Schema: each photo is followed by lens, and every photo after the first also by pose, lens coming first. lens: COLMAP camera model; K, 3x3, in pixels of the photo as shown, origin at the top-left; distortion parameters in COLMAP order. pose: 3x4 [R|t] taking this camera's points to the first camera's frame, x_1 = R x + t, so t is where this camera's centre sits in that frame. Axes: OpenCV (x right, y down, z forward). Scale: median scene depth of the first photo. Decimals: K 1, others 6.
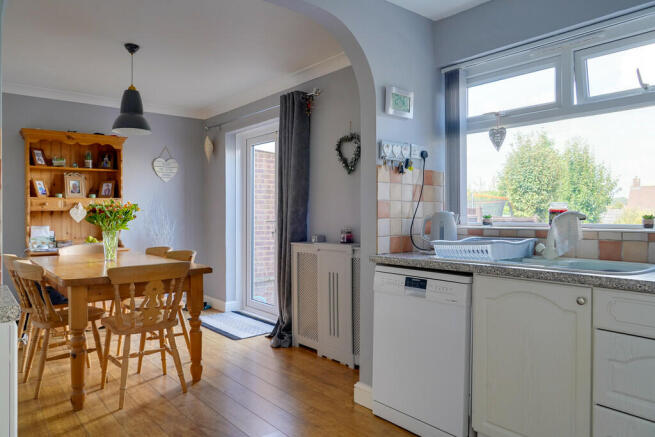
lens RADIAL K [[453.6, 0, 327.9], [0, 453.6, 215.1], [0, 0, 1]] dist [-0.024882, 0.004846]
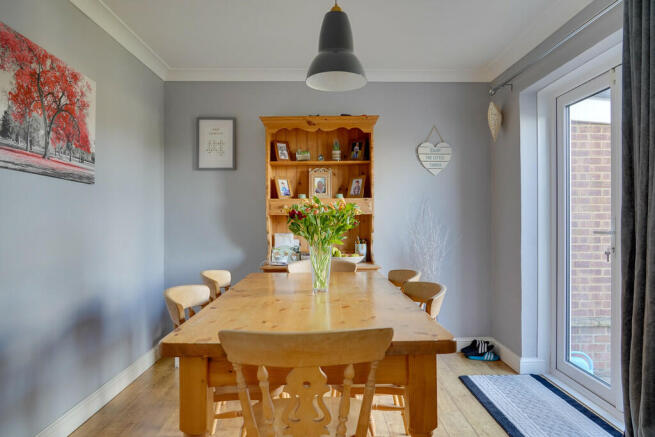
lens RADIAL K [[453.6, 0, 327.9], [0, 453.6, 215.1], [0, 0, 1]] dist [-0.024882, 0.004846]
pose [[0.784620, -0.006692, -0.619941, -0.049786], [-0.001366, 0.999921, -0.012523, 0.000706], [0.619976, 0.010673, 0.784548, 0.368402]]
